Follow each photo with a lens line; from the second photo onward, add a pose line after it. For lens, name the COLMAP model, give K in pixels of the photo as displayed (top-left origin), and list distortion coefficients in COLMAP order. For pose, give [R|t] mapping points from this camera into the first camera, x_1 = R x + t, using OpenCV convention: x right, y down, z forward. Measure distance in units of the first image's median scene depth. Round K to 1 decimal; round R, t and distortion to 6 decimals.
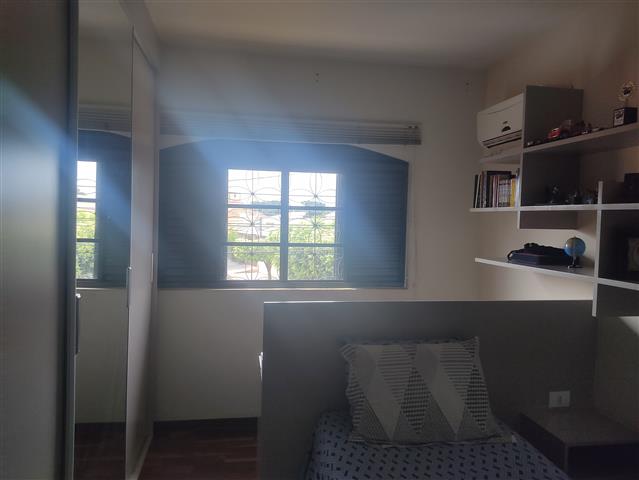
lens RADIAL K [[489.9, 0, 319.5], [0, 489.9, 240.0], [0, 0, 1]] dist [0.157674, -0.213642]
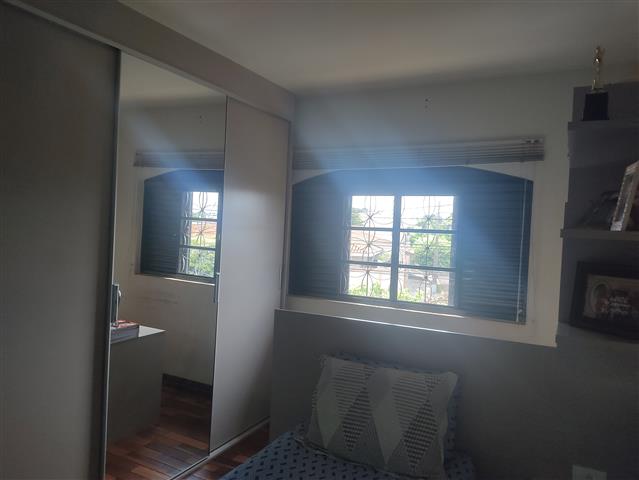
lens RADIAL K [[483.8, 0, 319.5], [0, 483.8, 240.0], [0, 0, 1]] dist [-0.007371, -0.002674]
pose [[0.774520, 0.023347, -0.632118, 0.453095], [-0.052336, 0.998258, -0.027256, -0.008317], [0.630380, 0.054193, 0.774393, 0.101971]]
